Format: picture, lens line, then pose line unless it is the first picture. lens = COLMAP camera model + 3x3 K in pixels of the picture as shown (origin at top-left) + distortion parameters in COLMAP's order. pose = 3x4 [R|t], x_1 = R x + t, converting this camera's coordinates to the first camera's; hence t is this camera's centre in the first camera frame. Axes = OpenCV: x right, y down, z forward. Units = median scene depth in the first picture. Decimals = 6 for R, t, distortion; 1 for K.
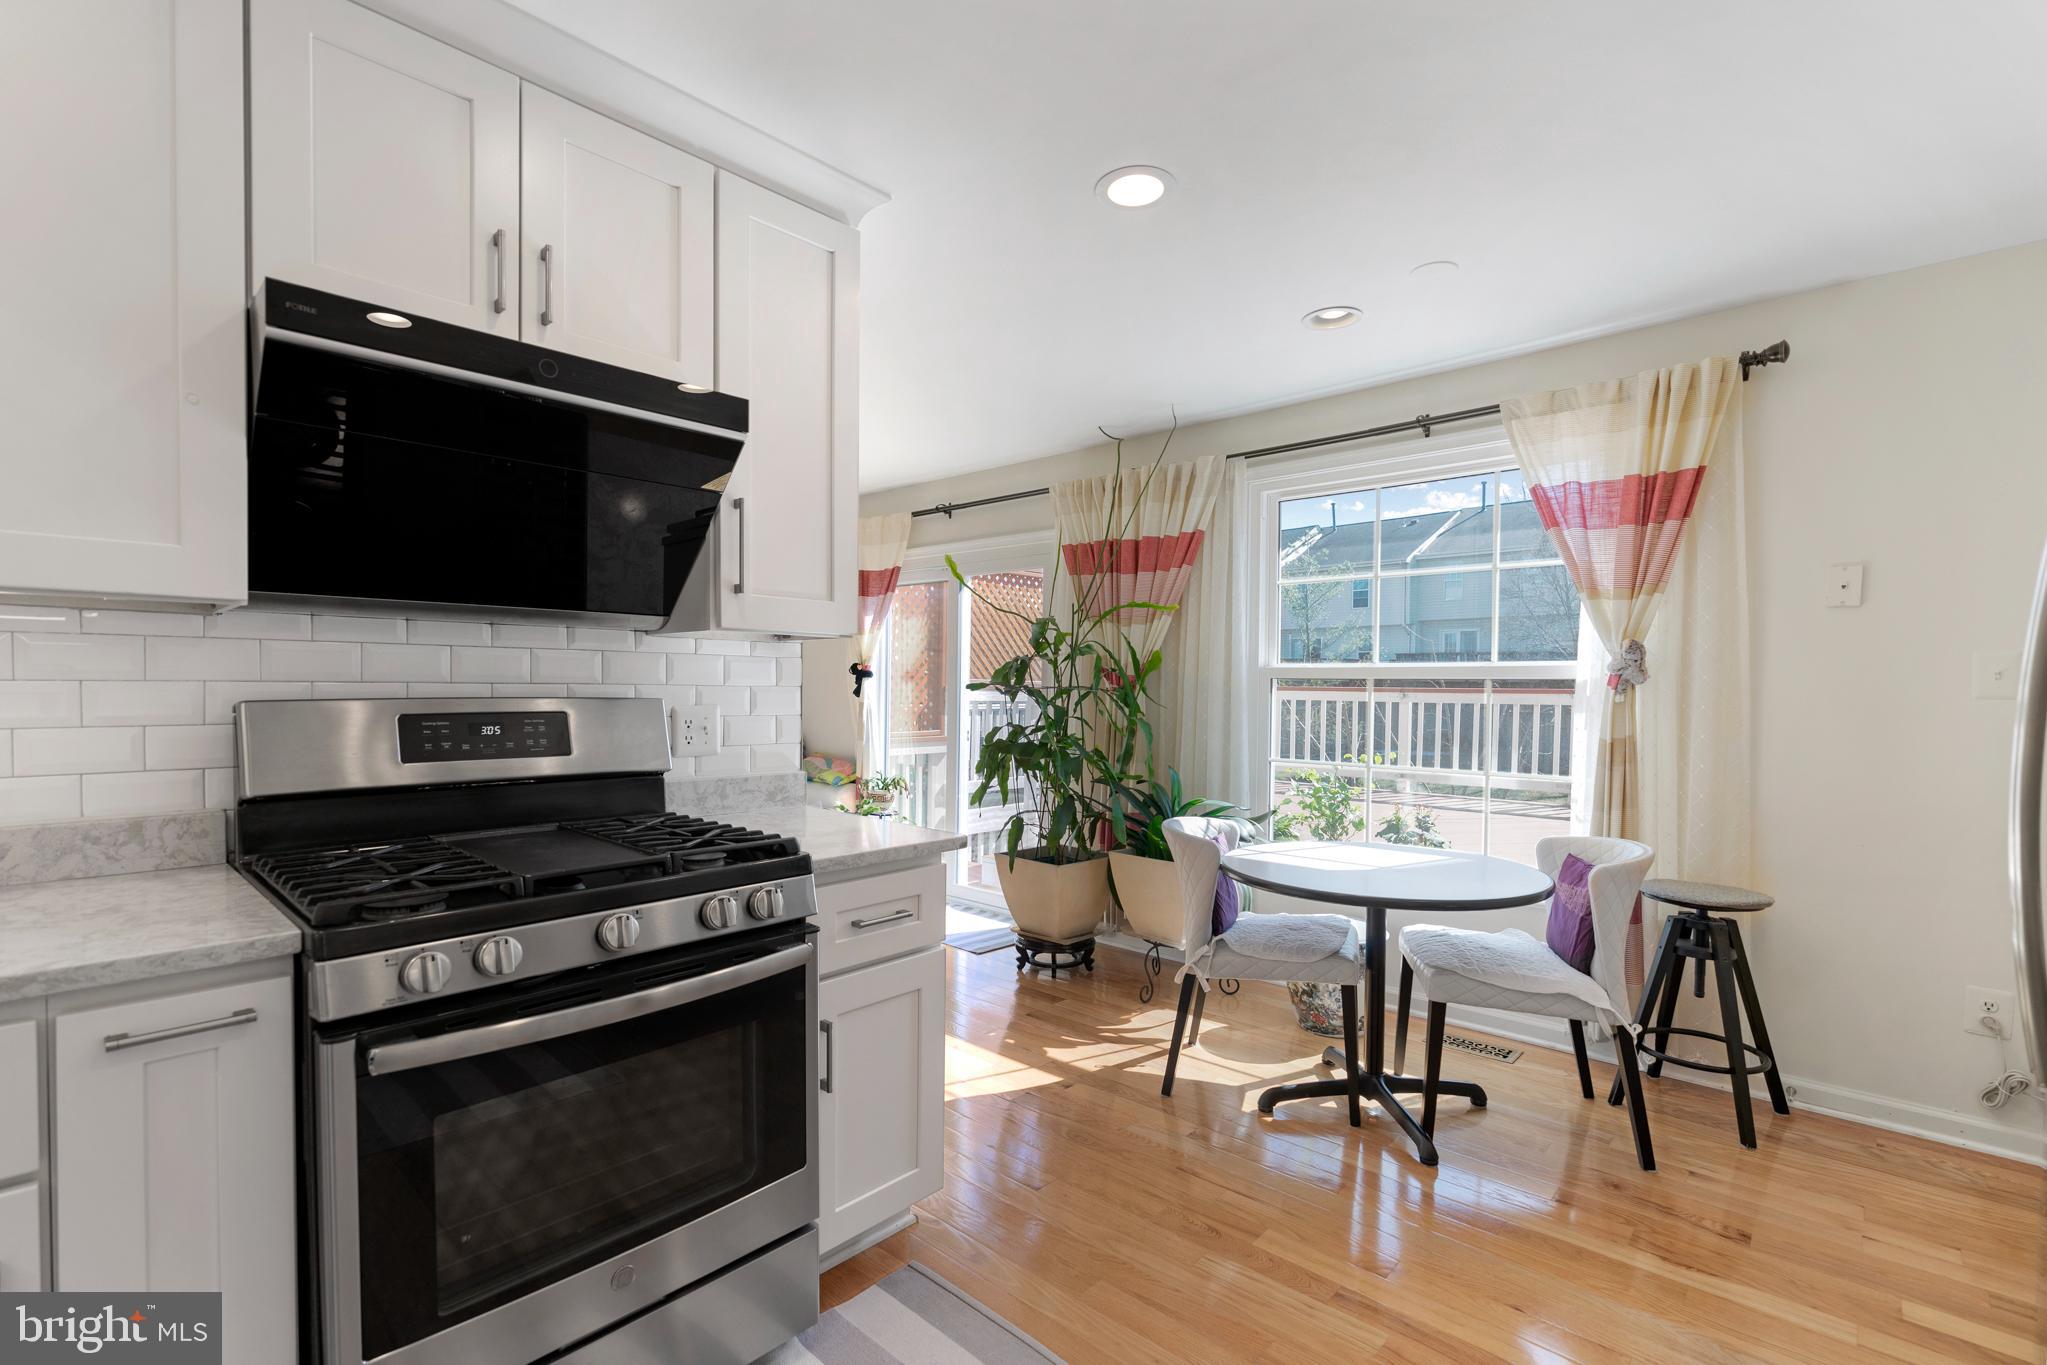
lens RADIAL K [[936.2, 0, 1026.6], [0, 936.2, 685.6], [0, 0, 1]] dist [-0.002402, 0.005960]
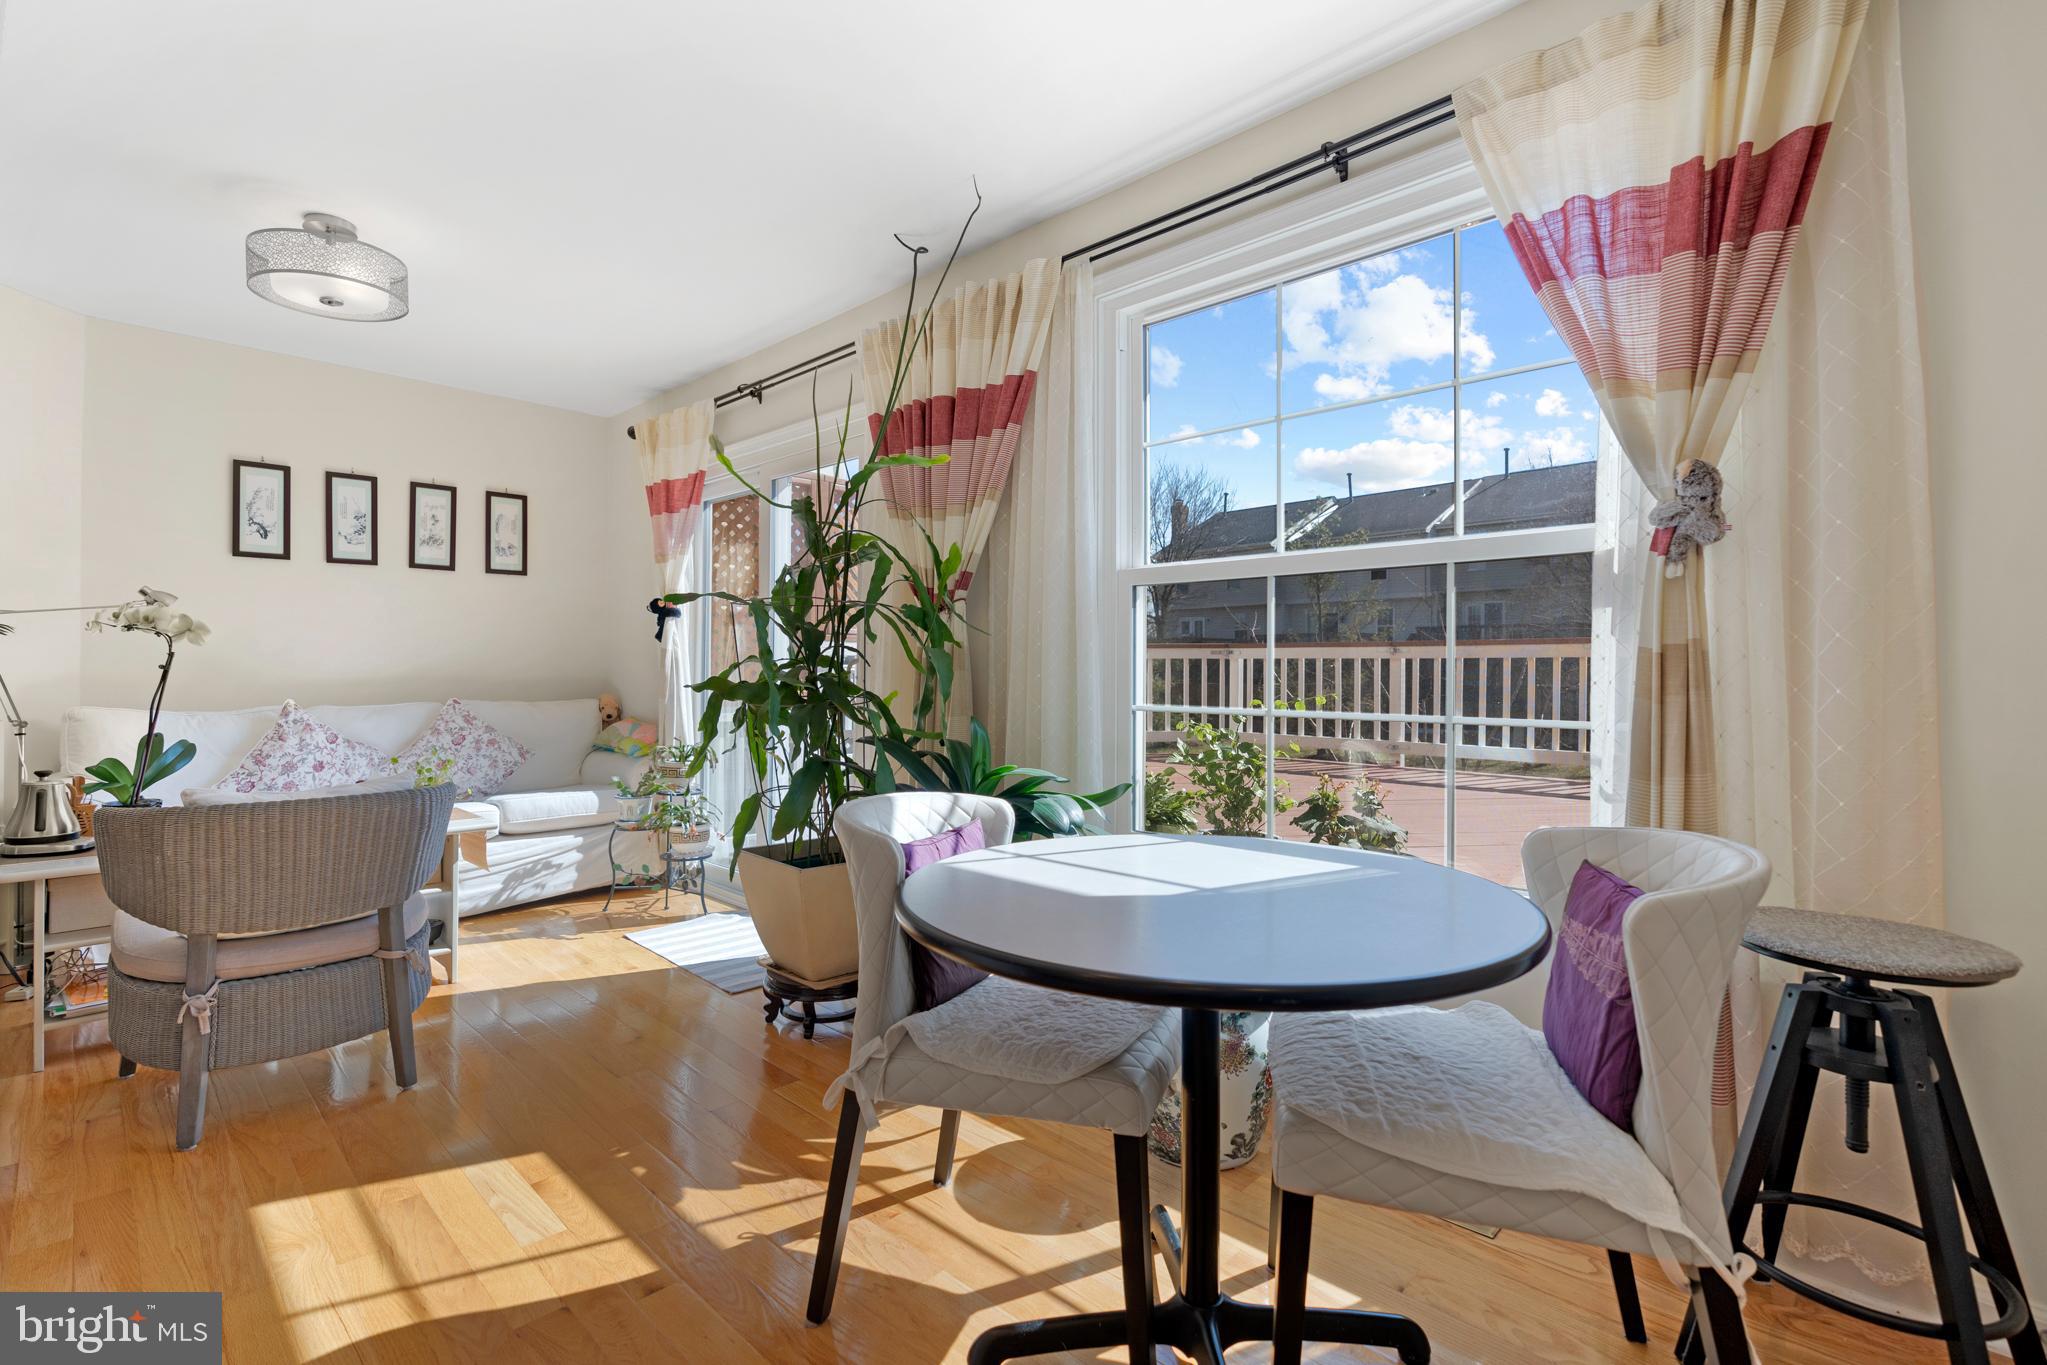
lens RADIAL K [[938.9, 0, 1015.7], [0, 938.9, 640.0], [0, 0, 1]] dist [-0.010170, 0.007603]
pose [[0.999372, -0.007375, -0.034656, 0.264045], [0.006320, 0.999516, -0.030455, 0.066607], [0.034863, 0.030217, 0.998935, 0.435852]]
